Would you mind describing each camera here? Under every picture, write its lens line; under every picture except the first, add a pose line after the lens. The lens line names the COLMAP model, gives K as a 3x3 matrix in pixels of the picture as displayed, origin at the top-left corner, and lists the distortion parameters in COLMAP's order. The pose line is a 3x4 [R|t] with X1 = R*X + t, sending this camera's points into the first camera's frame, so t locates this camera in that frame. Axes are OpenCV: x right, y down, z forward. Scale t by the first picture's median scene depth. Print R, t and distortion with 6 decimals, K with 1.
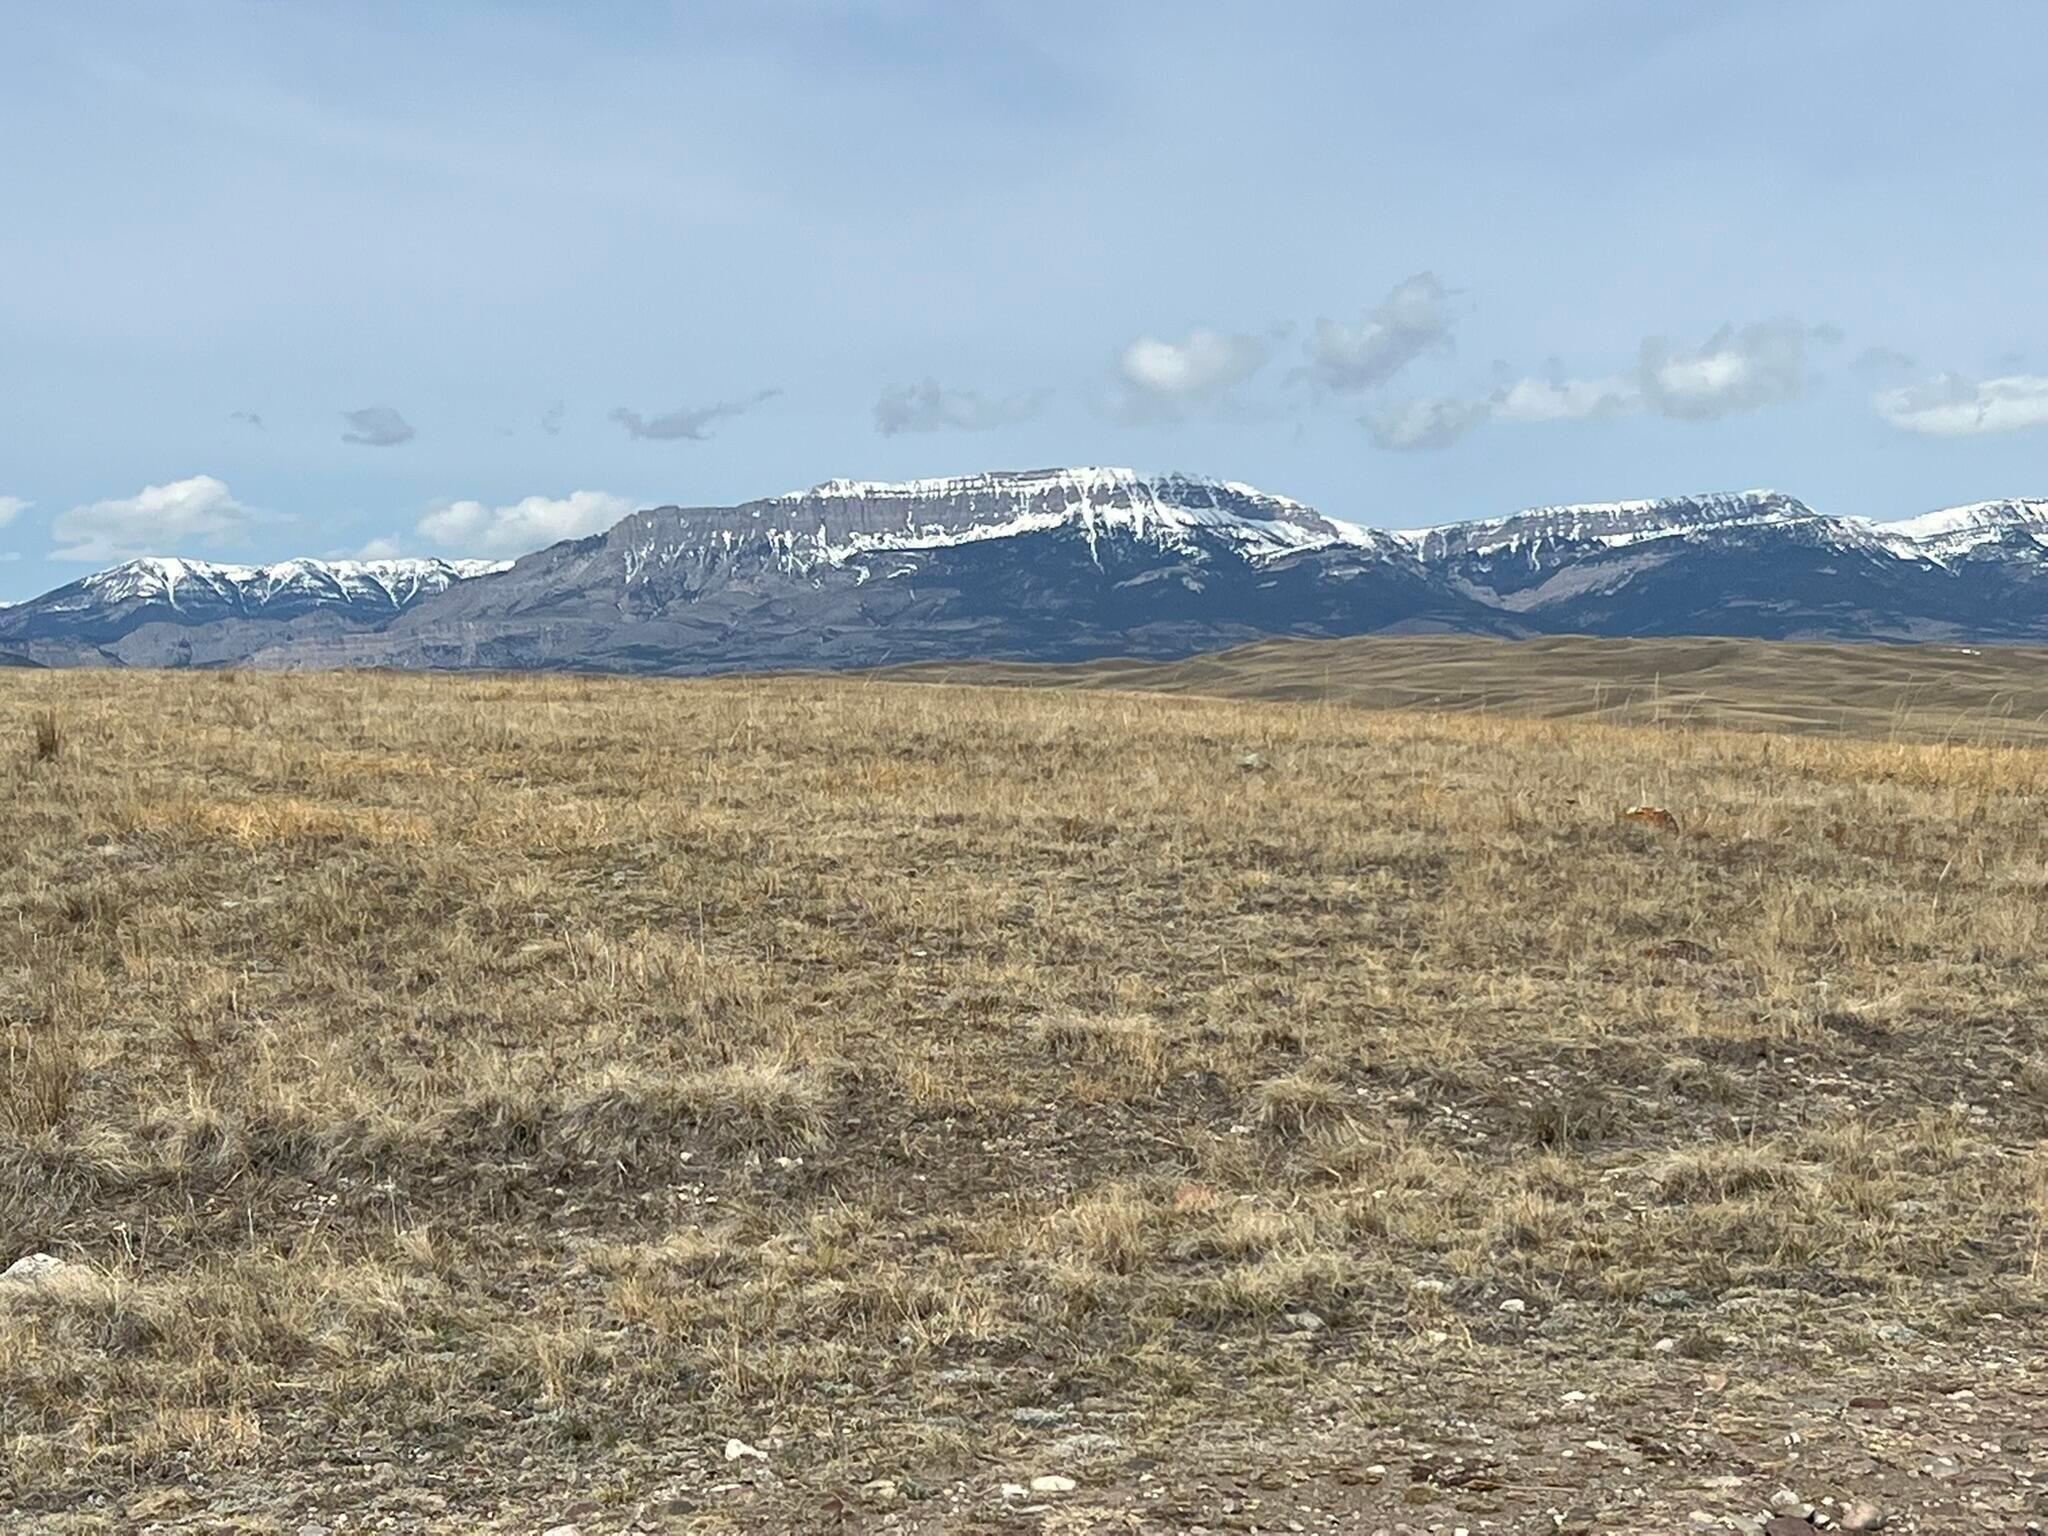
lens RADIAL K [[3951.7, 0, 1020.0], [0, 3951.7, 768.5], [0, 0, 1]] dist [0.101676, 0.000000]
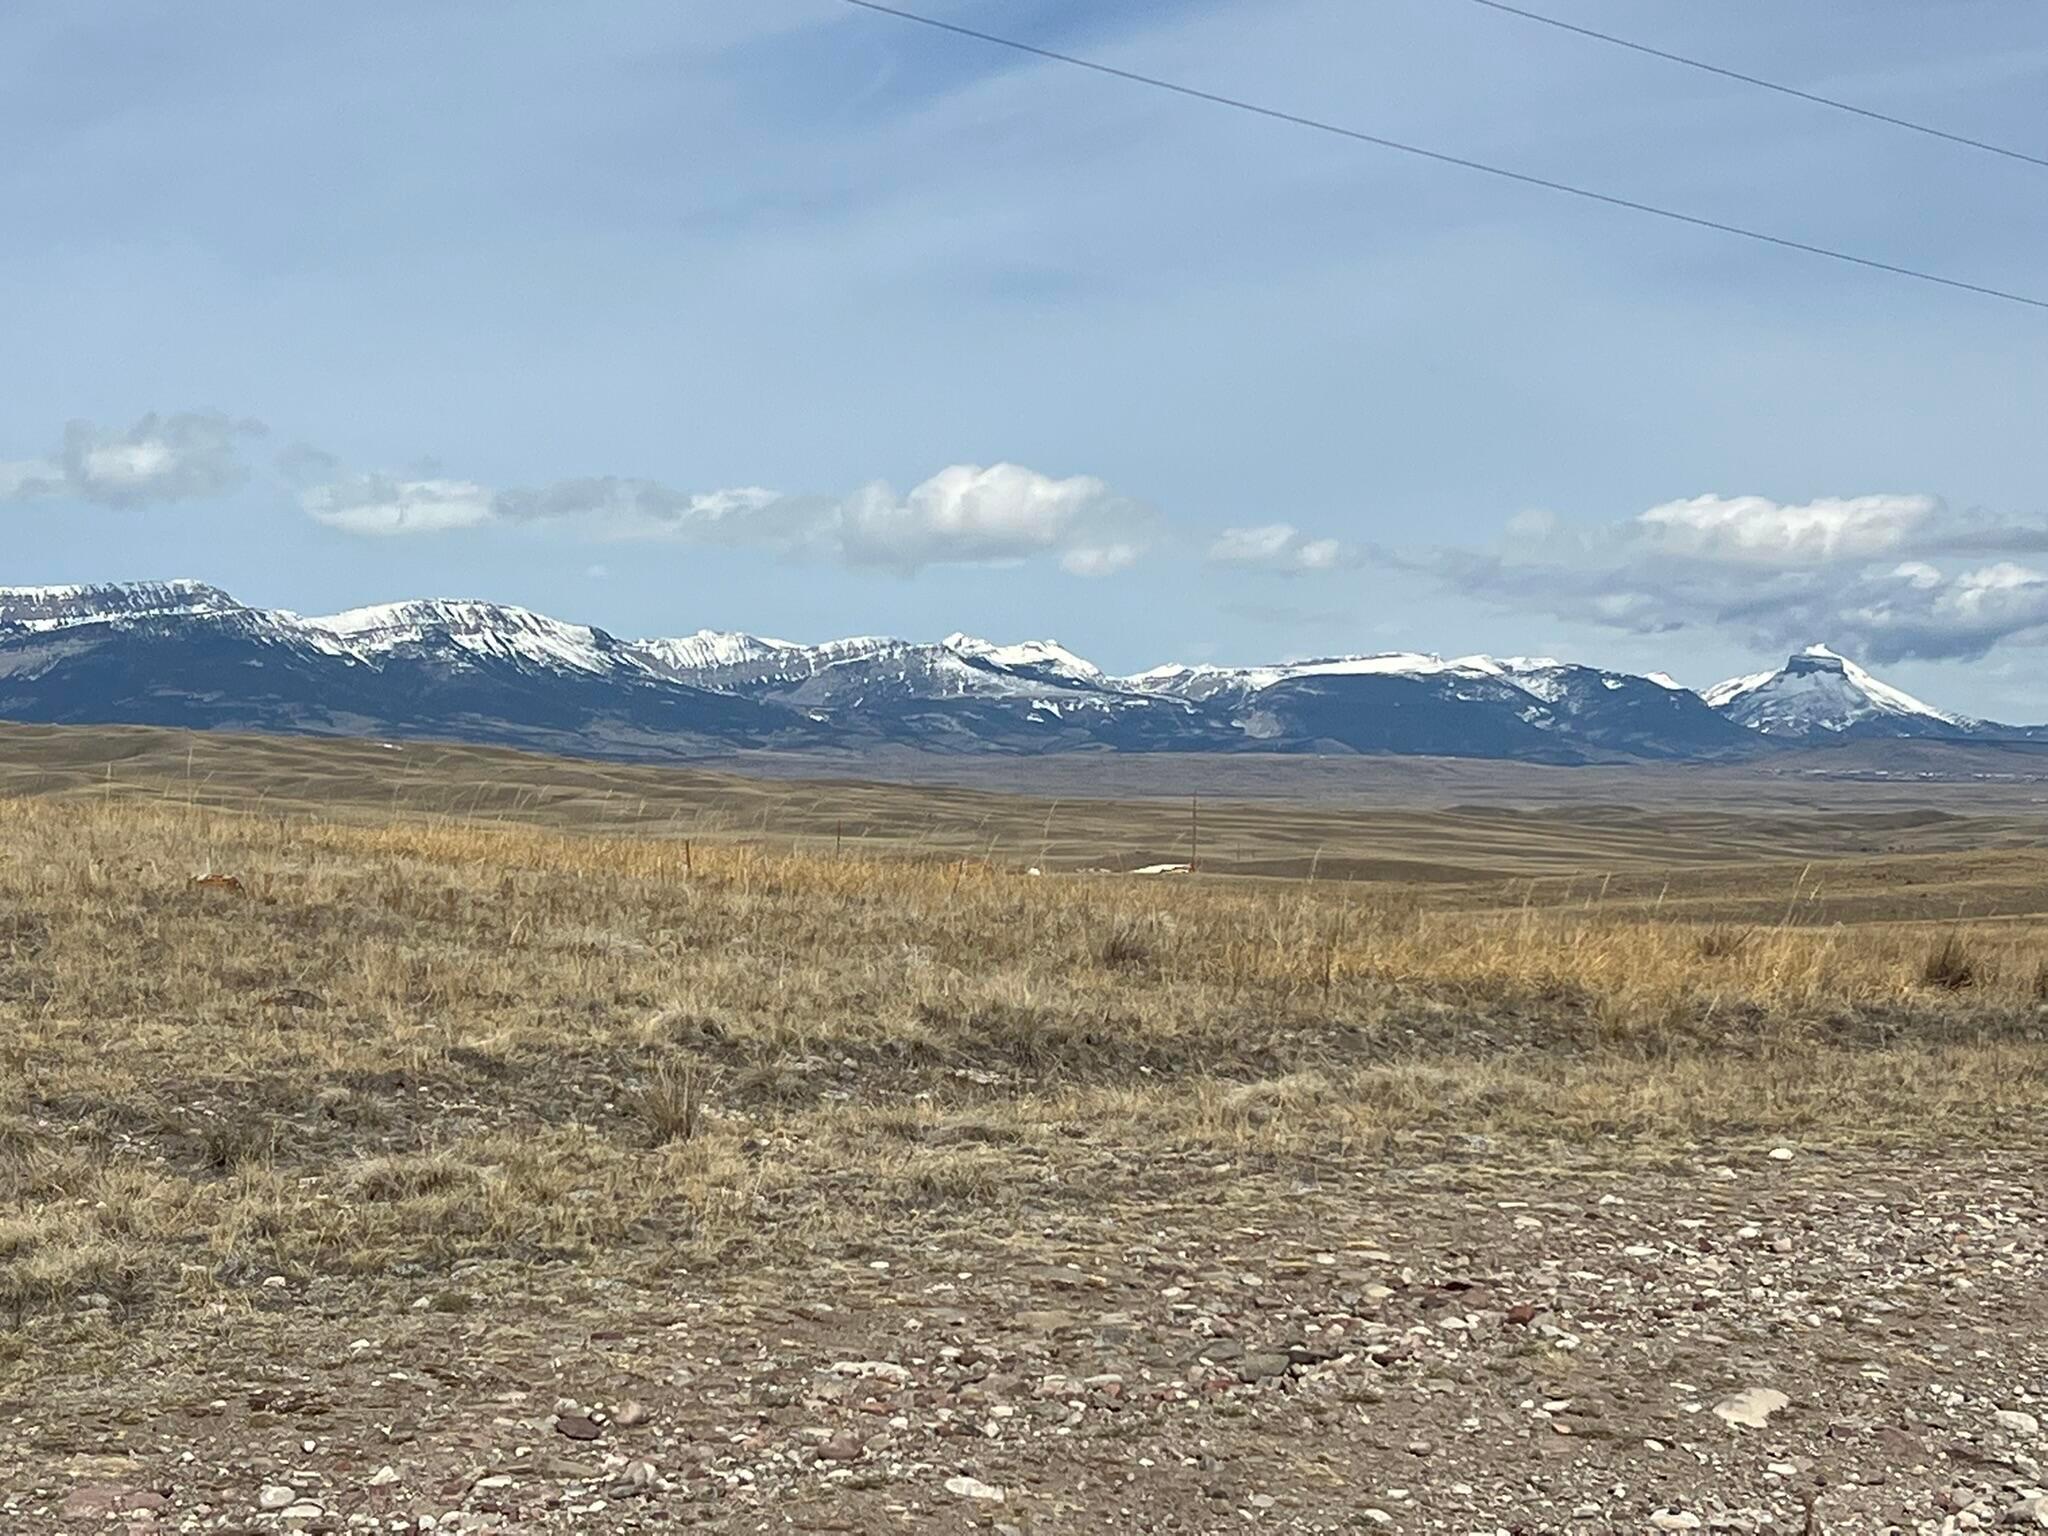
lens RADIAL K [[3951.7, 0, 1020.0], [0, 3951.7, 772.1], [0, 0, 1]] dist [0.101676, 0.000000]
pose [[0.922908, 0.018186, 0.384591, -0.085957], [-0.009596, 0.999660, -0.024243, 0.009924], [-0.384901, 0.018684, 0.922769, -0.102997]]
